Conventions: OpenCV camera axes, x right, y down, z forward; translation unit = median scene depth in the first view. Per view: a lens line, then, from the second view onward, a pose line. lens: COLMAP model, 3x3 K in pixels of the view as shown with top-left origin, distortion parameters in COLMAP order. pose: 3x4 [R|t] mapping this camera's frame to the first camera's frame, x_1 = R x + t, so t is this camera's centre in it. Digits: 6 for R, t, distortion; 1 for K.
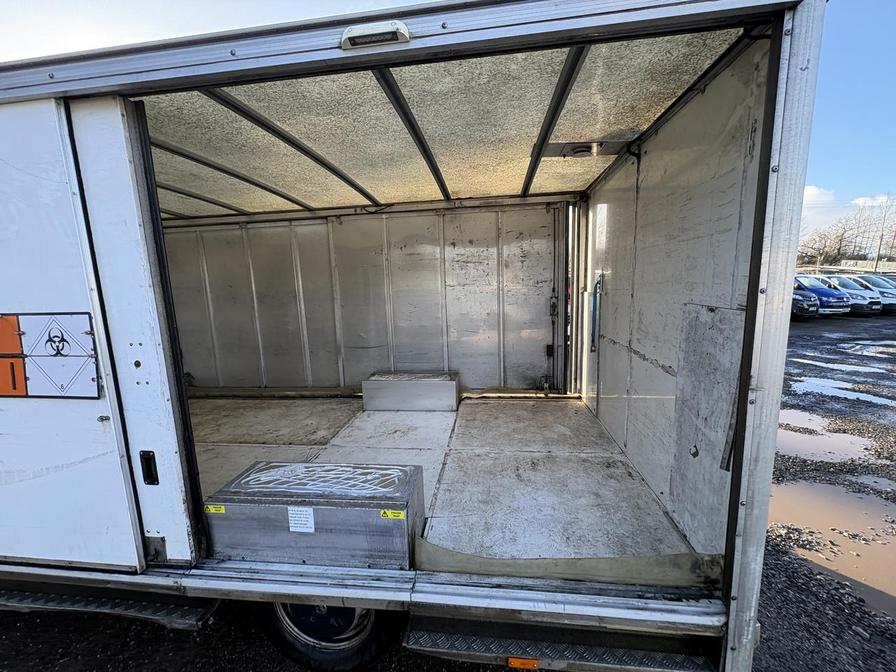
lens RADIAL K [[357.3, 0, 452.5], [0, 357.3, 336.0], [0, 0, 1]] dist [-0.000021, 0.000244]
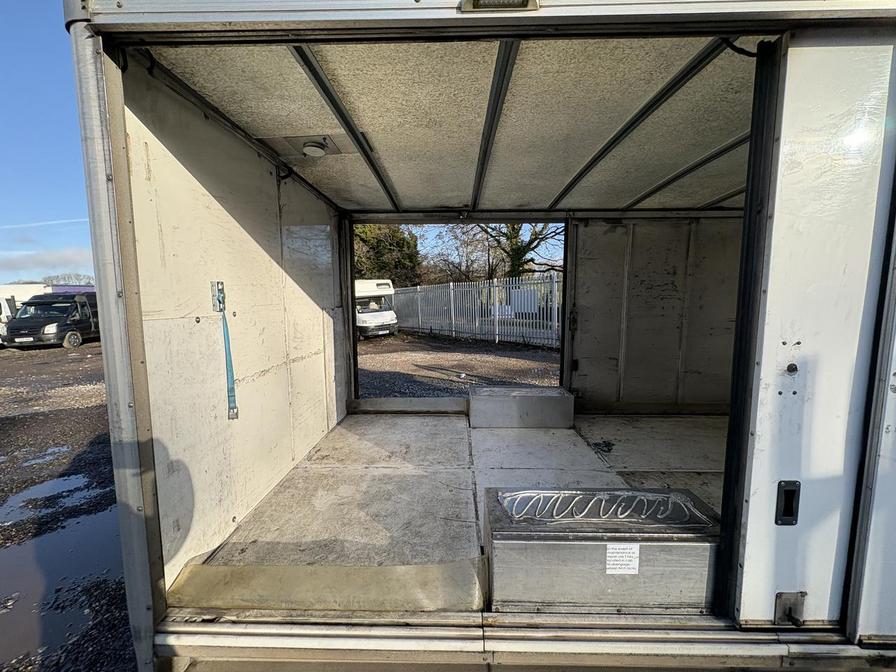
lens RADIAL K [[357.3, 0, 443.8], [0, 357.3, 337.4], [0, 0, 1]] dist [-0.000021, 0.000244]
pose [[-0.996294, 0.045343, -0.073094, 0.117861], [0.025695, 0.967862, 0.250166, -0.255105], [0.082088, 0.247360, -0.965440, 1.865950]]
